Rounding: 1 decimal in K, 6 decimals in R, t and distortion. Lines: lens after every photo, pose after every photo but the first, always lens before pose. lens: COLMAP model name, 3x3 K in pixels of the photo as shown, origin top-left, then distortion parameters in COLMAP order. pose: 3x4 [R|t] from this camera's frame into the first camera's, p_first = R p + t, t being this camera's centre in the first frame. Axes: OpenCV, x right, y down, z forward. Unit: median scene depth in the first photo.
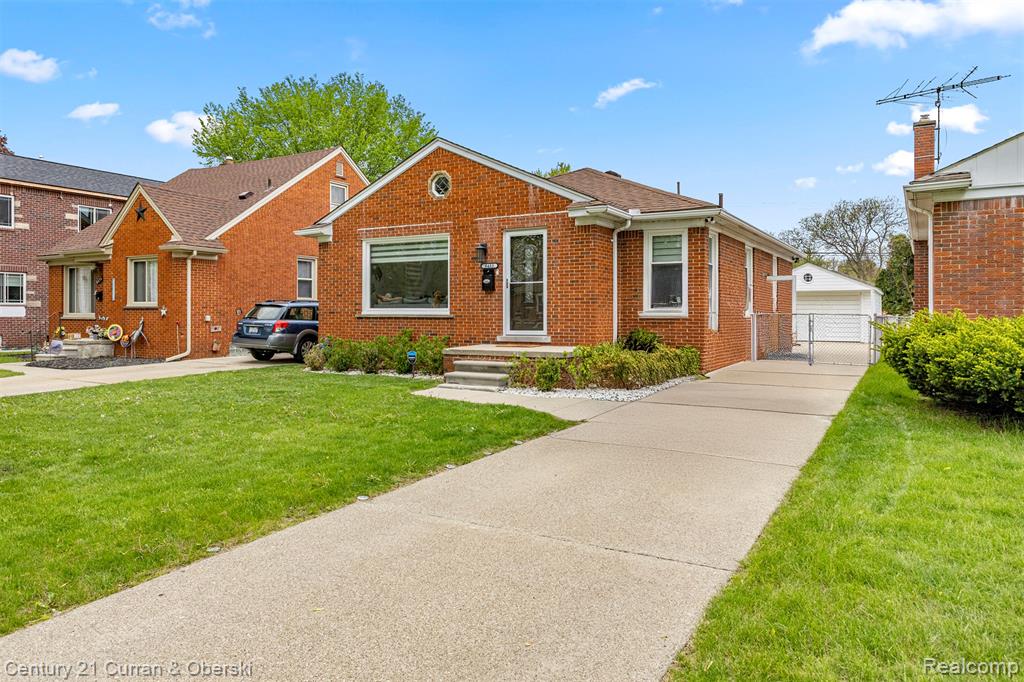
lens RADIAL K [[688.1, 0, 510.7], [0, 688.1, 317.3], [0, 0, 1]] dist [0.002355, -0.002181]
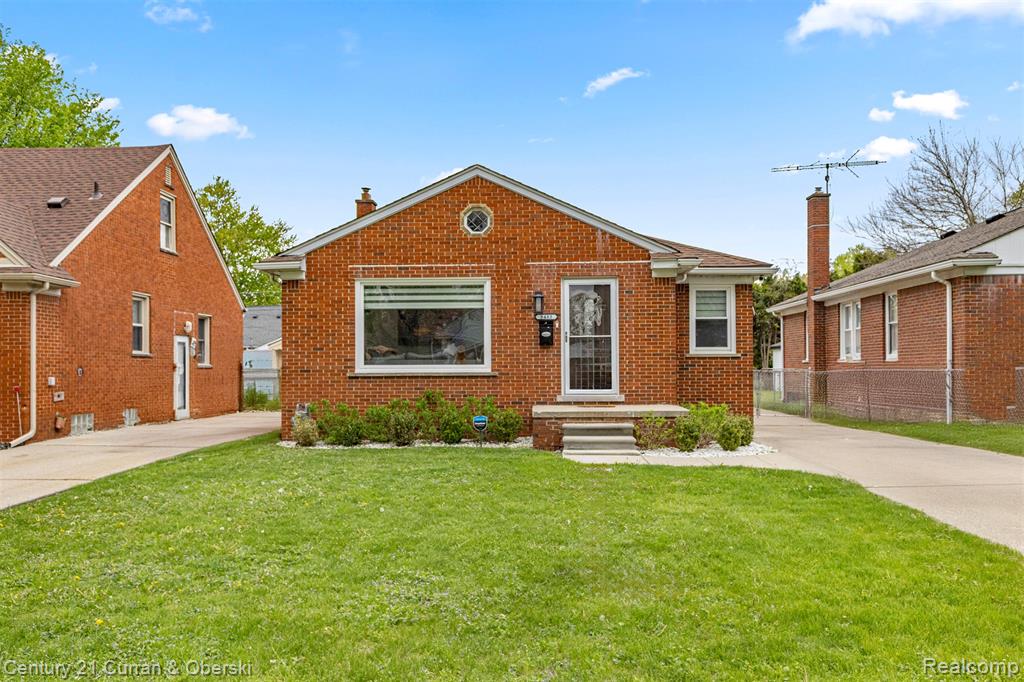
lens RADIAL K [[843.6, 0, 512.0], [0, 843.6, 366.6], [0, 0, 1]] dist [-0.017615, -0.005997]
pose [[0.878823, -0.006073, 0.477109, -0.585548], [0.010025, 0.999933, -0.005738, -0.005045], [-0.477042, 0.009826, 0.878826, 0.066732]]
